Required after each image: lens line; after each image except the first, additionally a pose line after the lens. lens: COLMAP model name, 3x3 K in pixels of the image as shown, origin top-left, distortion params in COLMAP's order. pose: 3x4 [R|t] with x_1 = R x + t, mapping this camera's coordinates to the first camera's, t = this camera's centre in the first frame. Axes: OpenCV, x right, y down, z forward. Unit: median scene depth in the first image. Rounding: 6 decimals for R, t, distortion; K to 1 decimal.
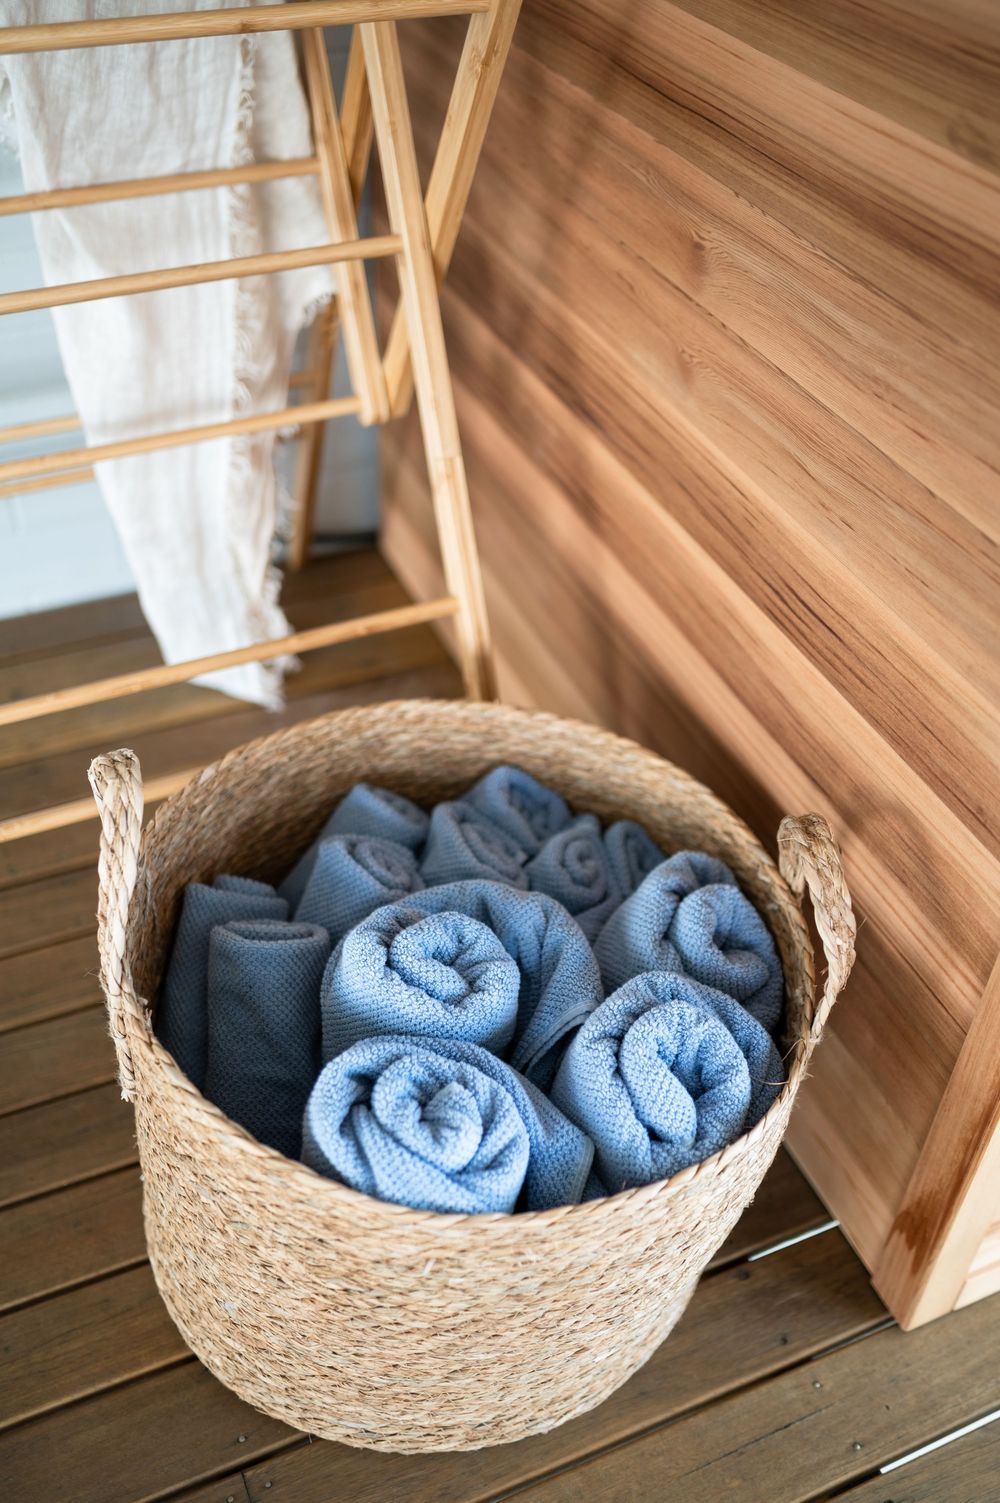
lens RADIAL K [[1474.2, 0, 487.8], [0, 1474.2, 745.5], [0, 0, 1]] dist [-0.015619, 0.000000]
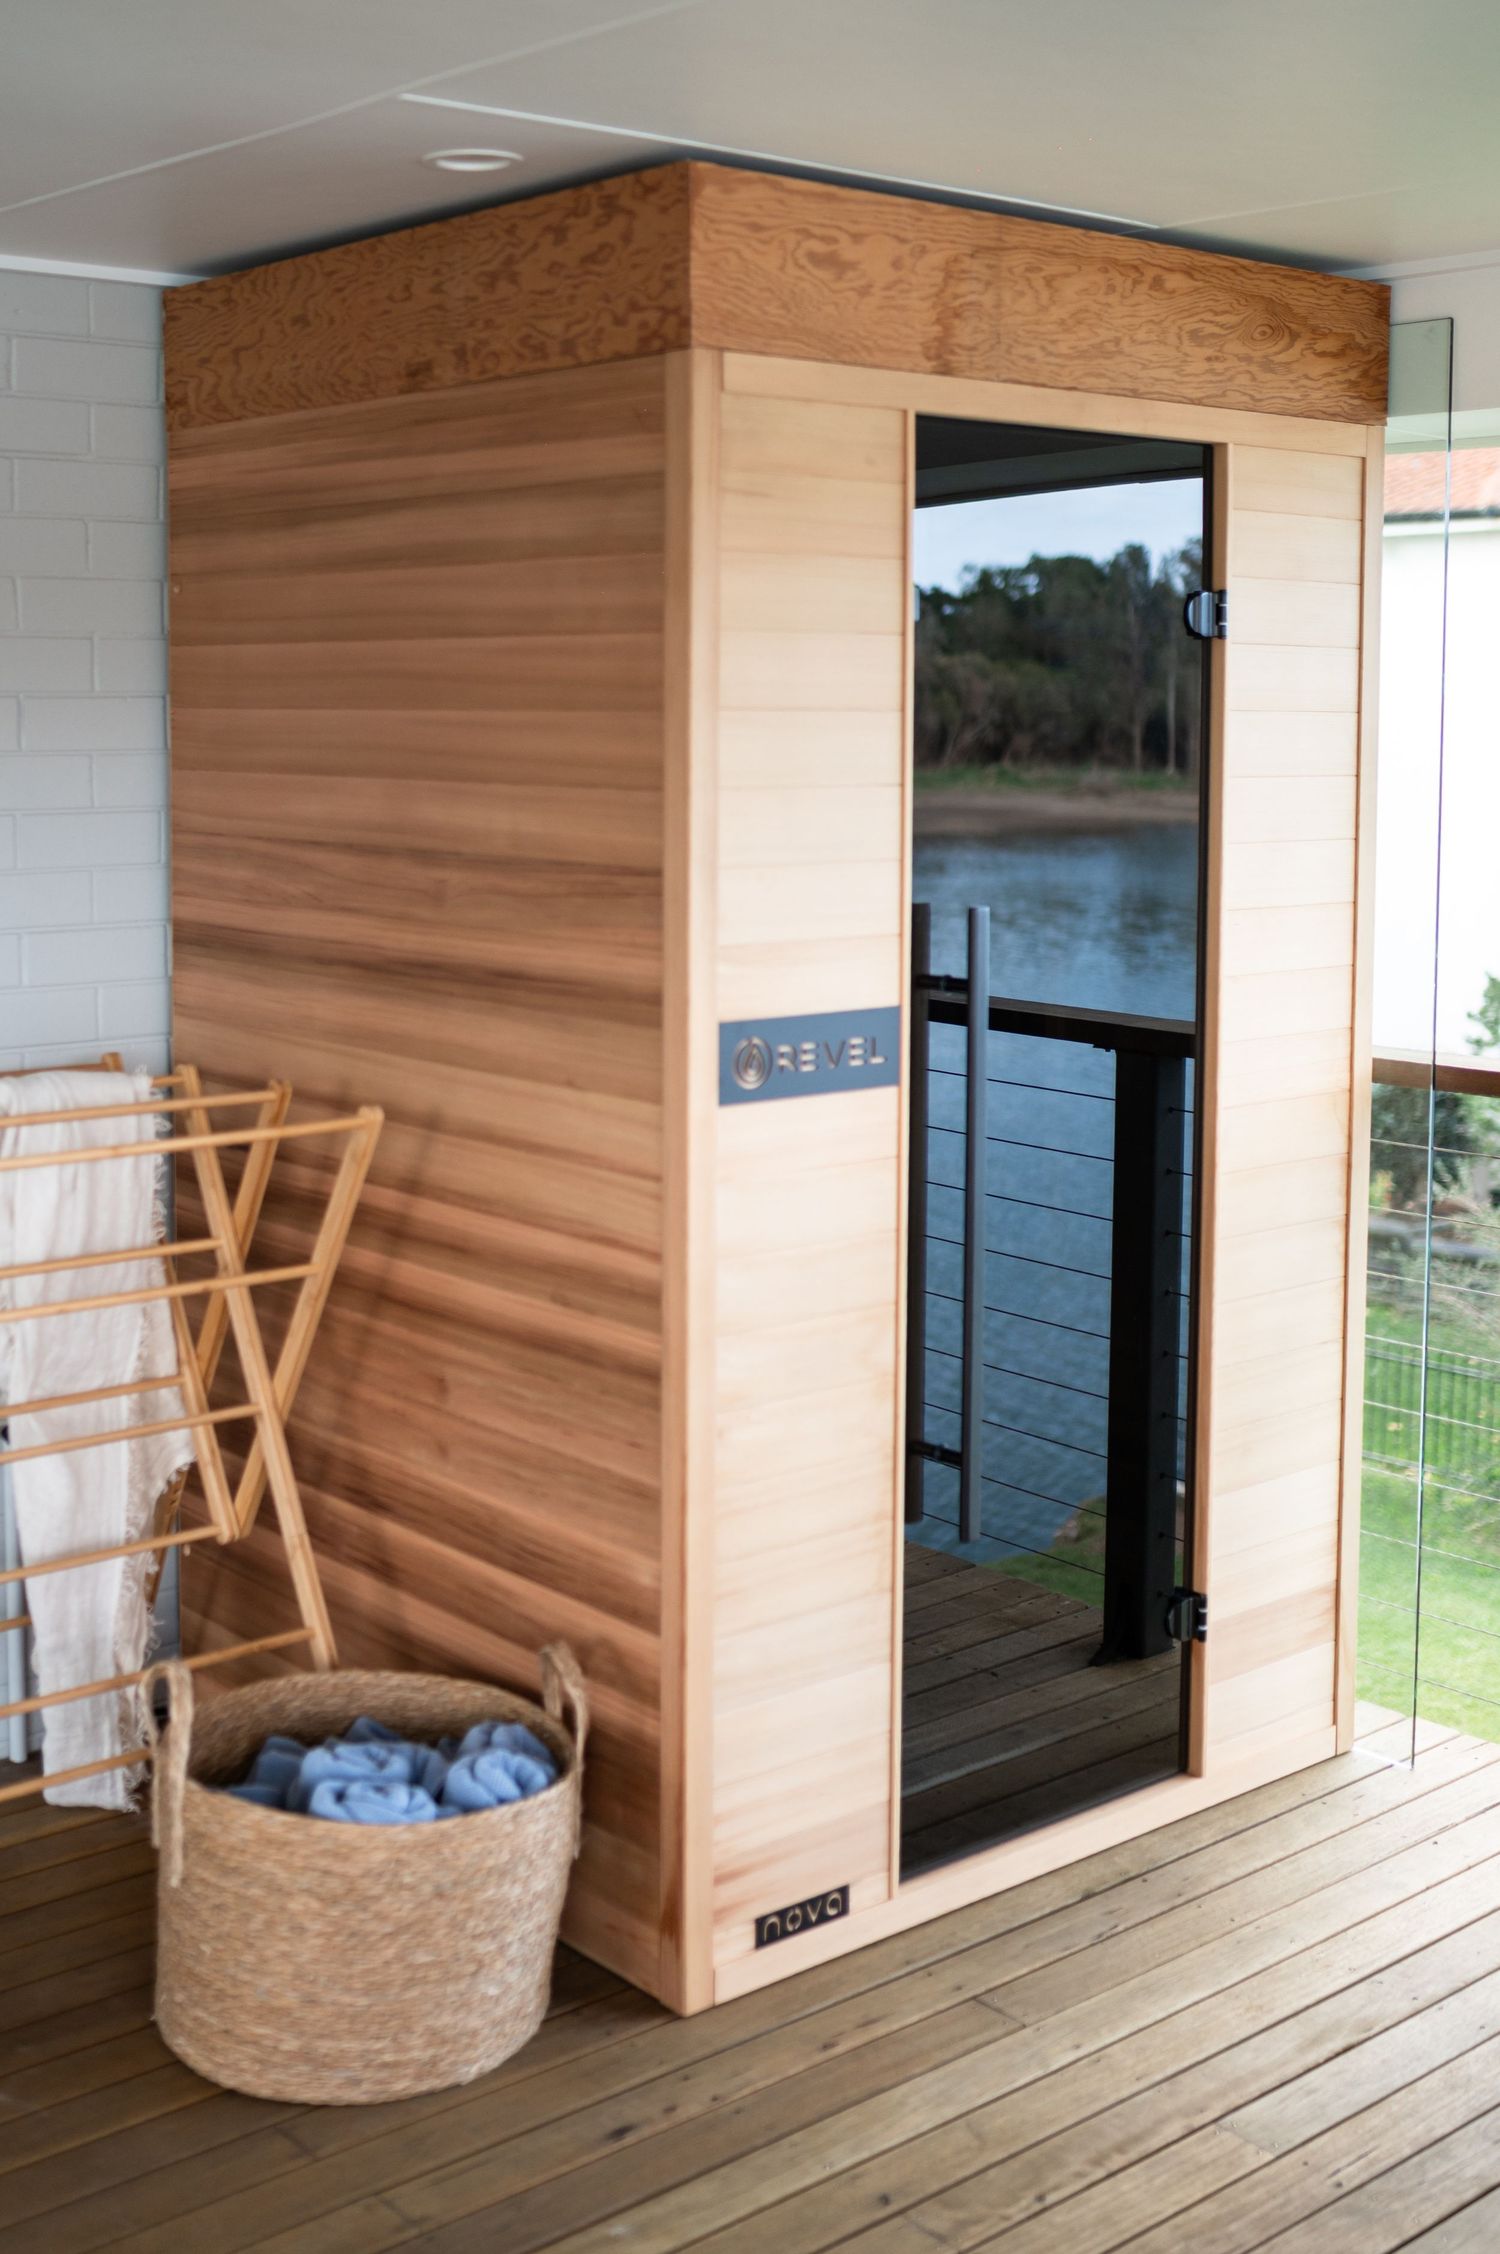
lens RADIAL K [[2673.1, 0, 748.2], [0, 2673.1, 1127.5], [0, 0, 1]] dist [-0.045125, 0.000000]
pose [[0.951186, -0.064816, 0.301736, -0.409786], [0.209999, 0.852383, -0.478898, 0.915131], [-0.226155, 0.518885, 0.824386, -1.707431]]
